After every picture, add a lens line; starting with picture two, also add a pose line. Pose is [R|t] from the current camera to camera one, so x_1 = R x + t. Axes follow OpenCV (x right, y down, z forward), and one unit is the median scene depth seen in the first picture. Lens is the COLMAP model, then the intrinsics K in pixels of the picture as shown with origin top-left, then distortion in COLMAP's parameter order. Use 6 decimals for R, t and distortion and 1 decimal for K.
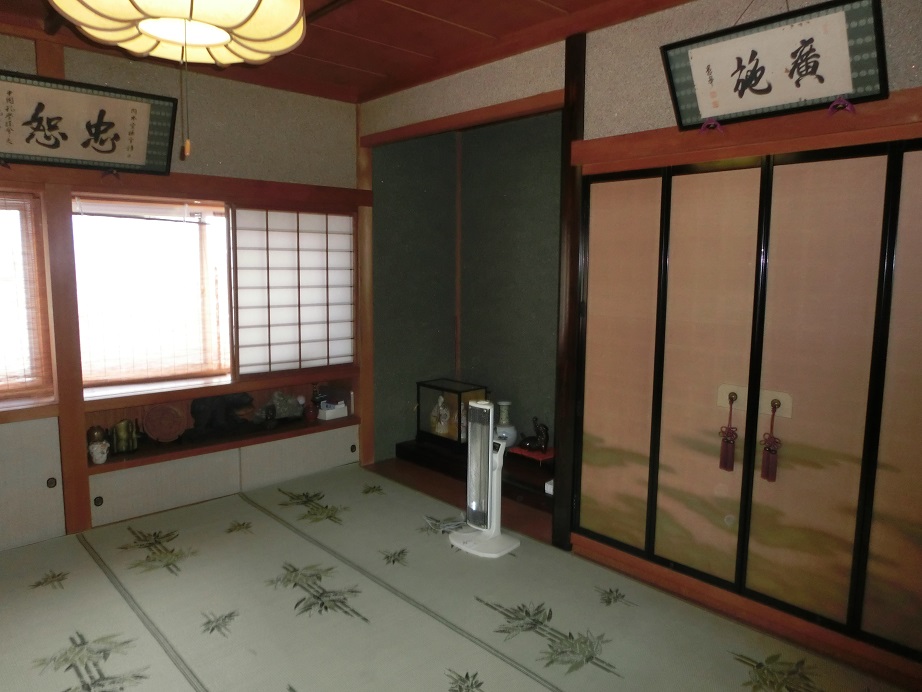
lens RADIAL K [[644.2, 0, 461.7], [0, 644.2, 342.8], [0, 0, 1]] dist [-0.026041, 0.000009]
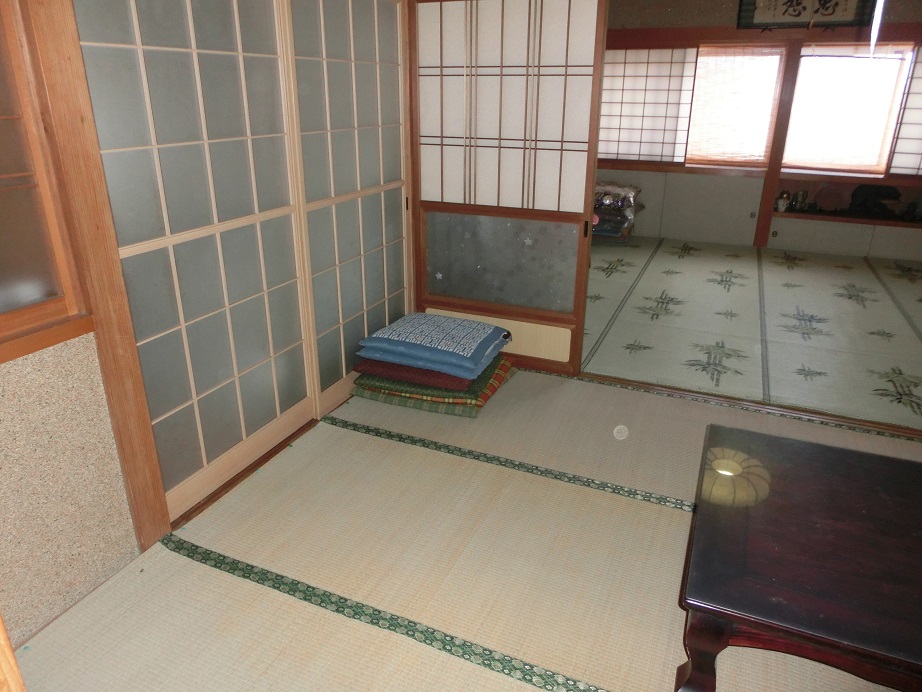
lens RADIAL K [[644.2, 0, 462.0], [0, 644.2, 345.7], [0, 0, 1]] dist [-0.026041, 0.000009]
pose [[0.390308, 0.332054, -0.858720, 0.709023], [-0.119920, 0.943087, 0.310171, 0.100714], [0.912841, -0.018084, 0.407914, -0.499735]]
